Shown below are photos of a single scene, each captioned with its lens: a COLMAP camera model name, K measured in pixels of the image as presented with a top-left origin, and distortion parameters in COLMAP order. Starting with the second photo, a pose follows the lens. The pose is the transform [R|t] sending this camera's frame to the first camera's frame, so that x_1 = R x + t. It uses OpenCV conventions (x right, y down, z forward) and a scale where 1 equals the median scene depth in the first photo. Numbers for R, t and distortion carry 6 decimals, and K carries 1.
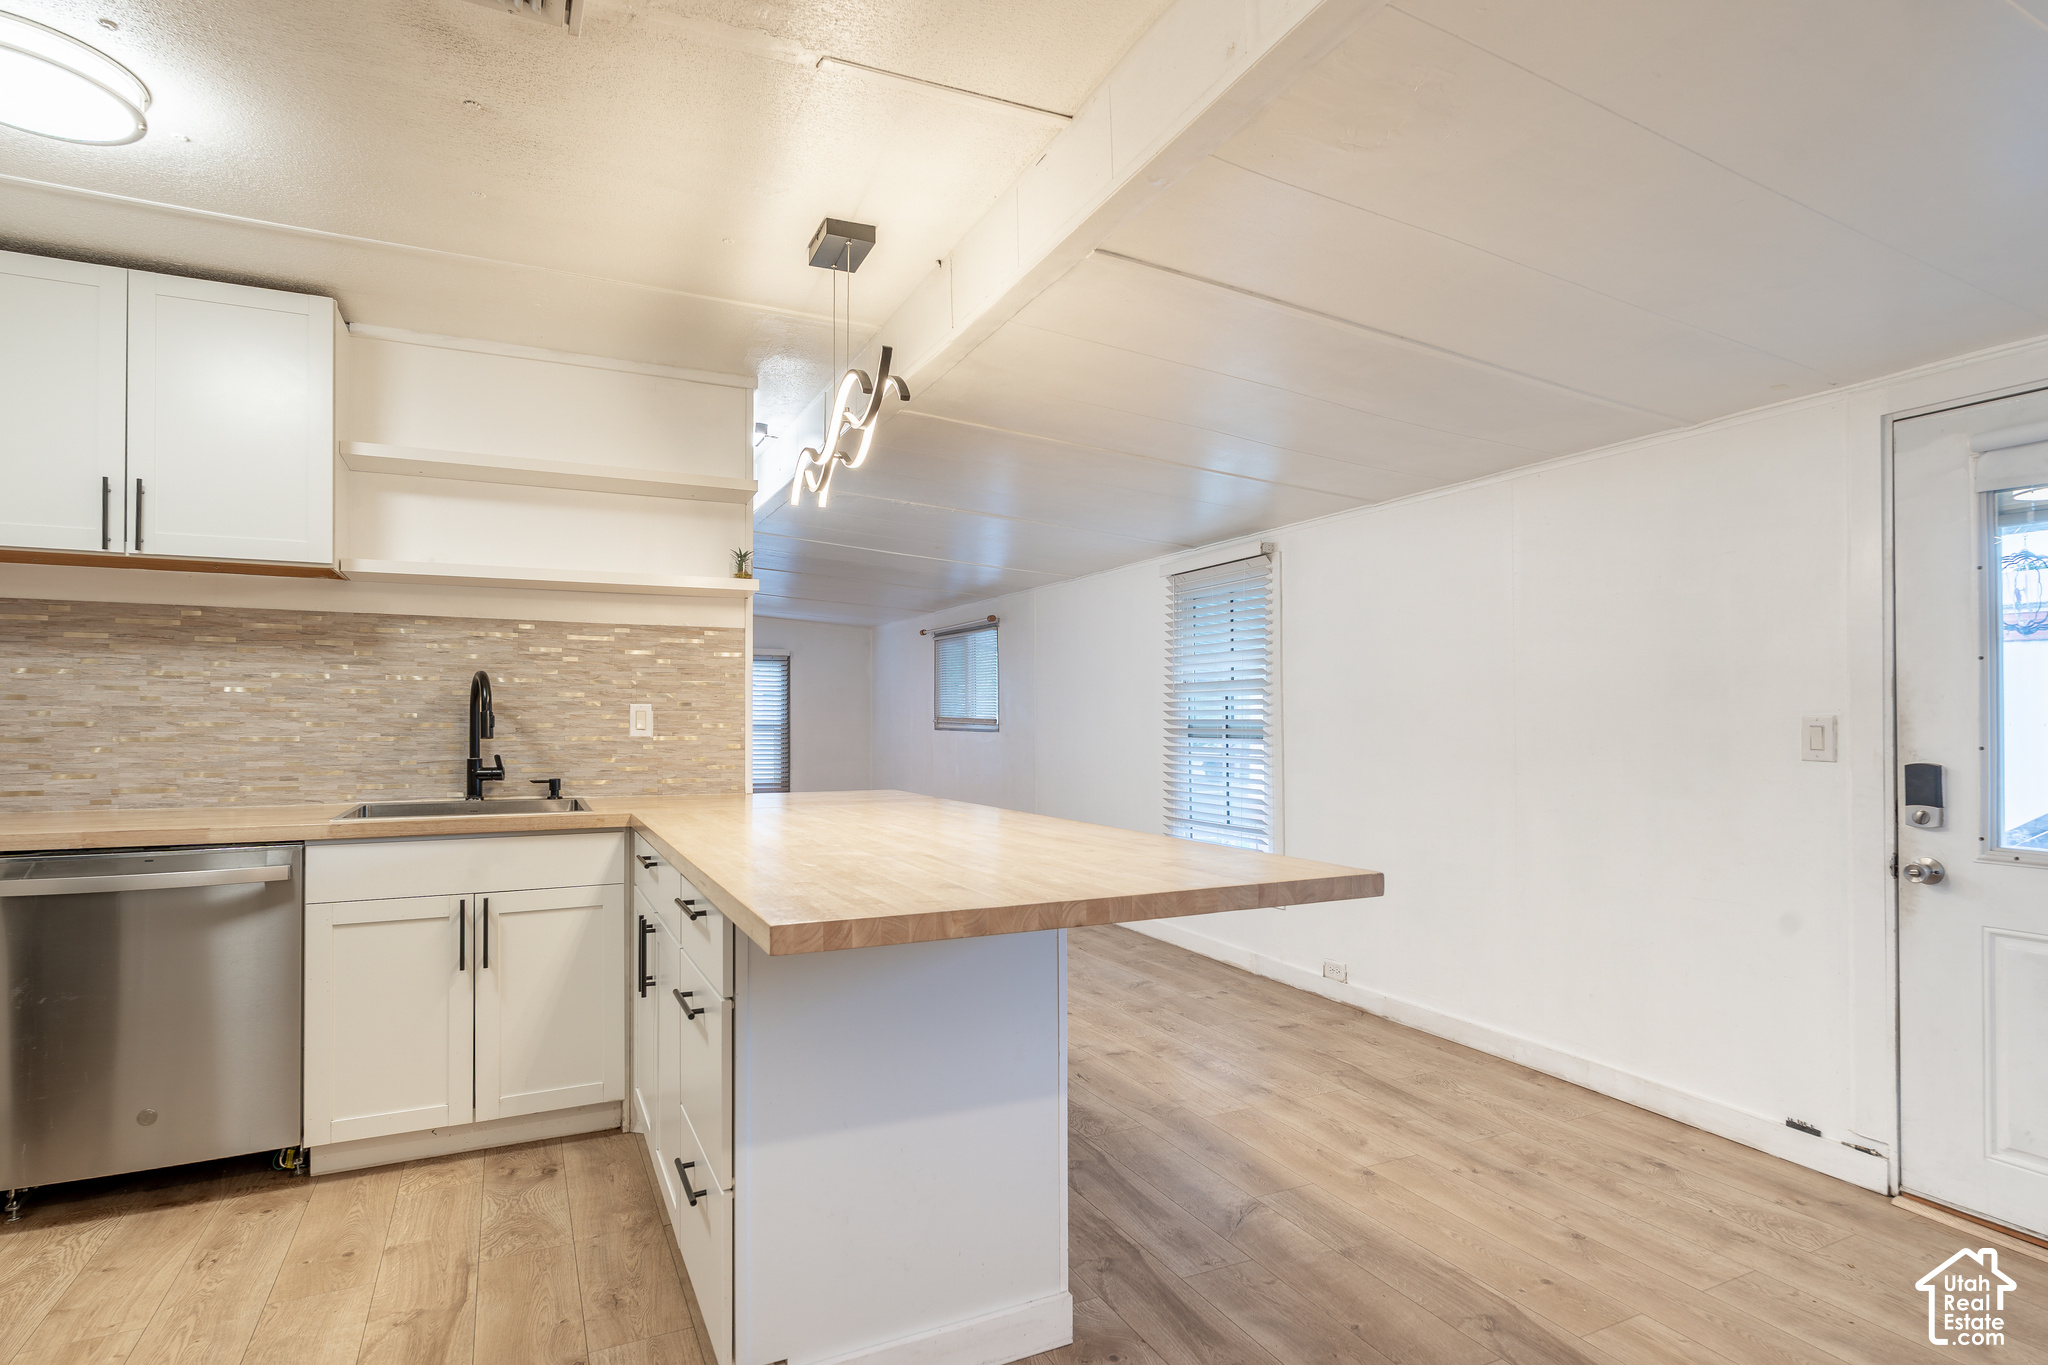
lens RADIAL K [[1030.7, 0, 1026.9], [0, 1030.7, 707.0], [0, 0, 1]] dist [0.001085, -0.000895]
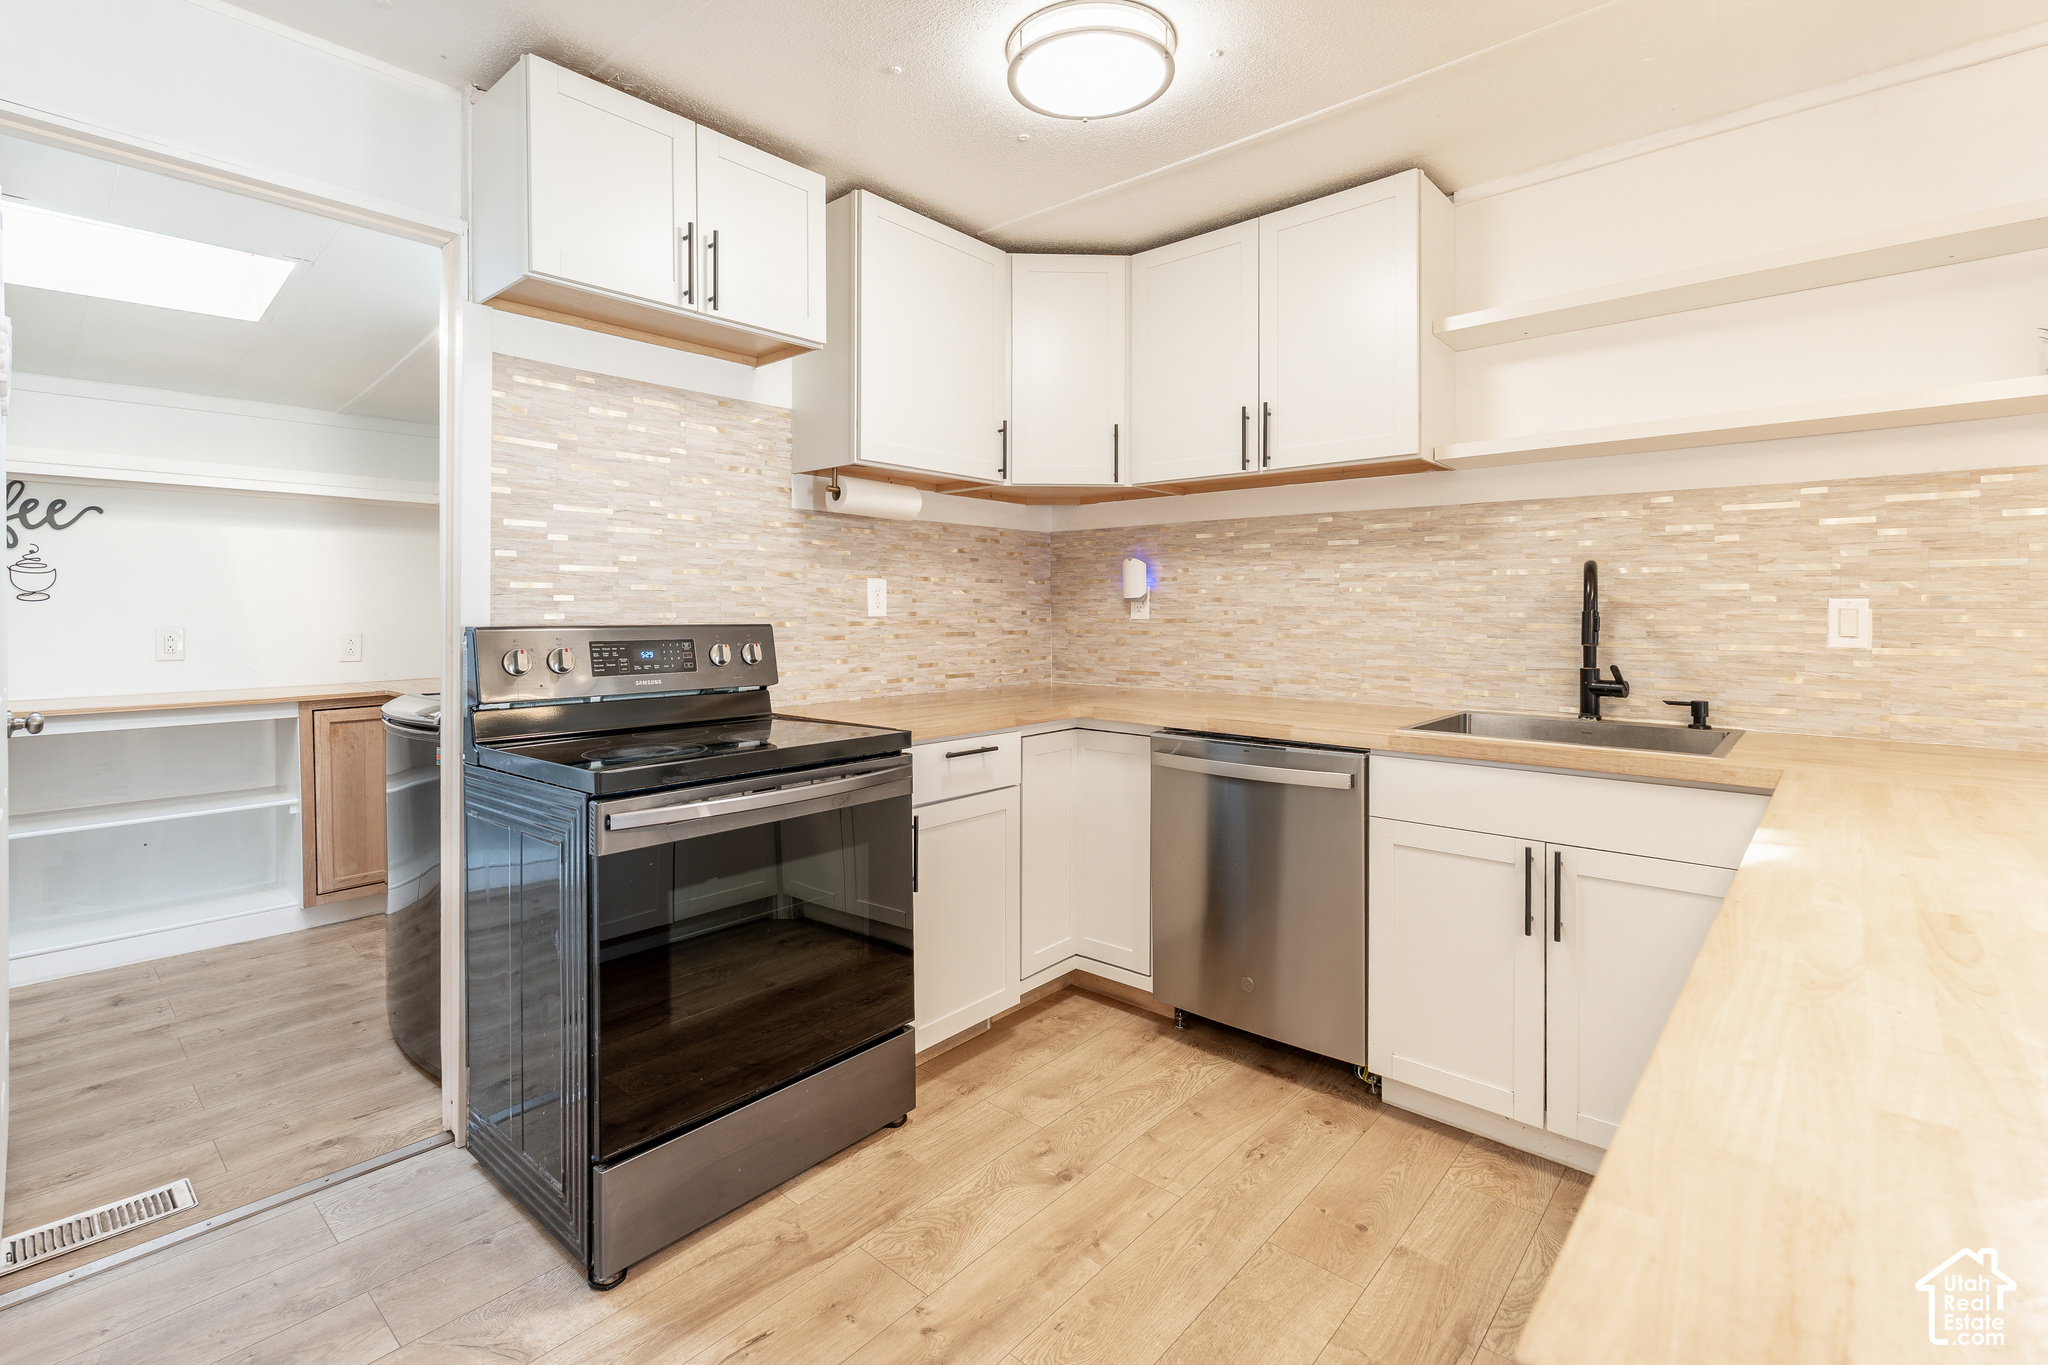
lens RADIAL K [[939.5, 0, 1014.0], [0, 939.5, 616.9], [0, 0, 1]] dist [-0.001533, -0.000026]
pose [[0.377434, 0.006916, -0.926011, -0.020951], [0.010031, 0.999883, 0.011556, -0.003856], [0.925982, -0.013650, 0.377320, 0.312105]]
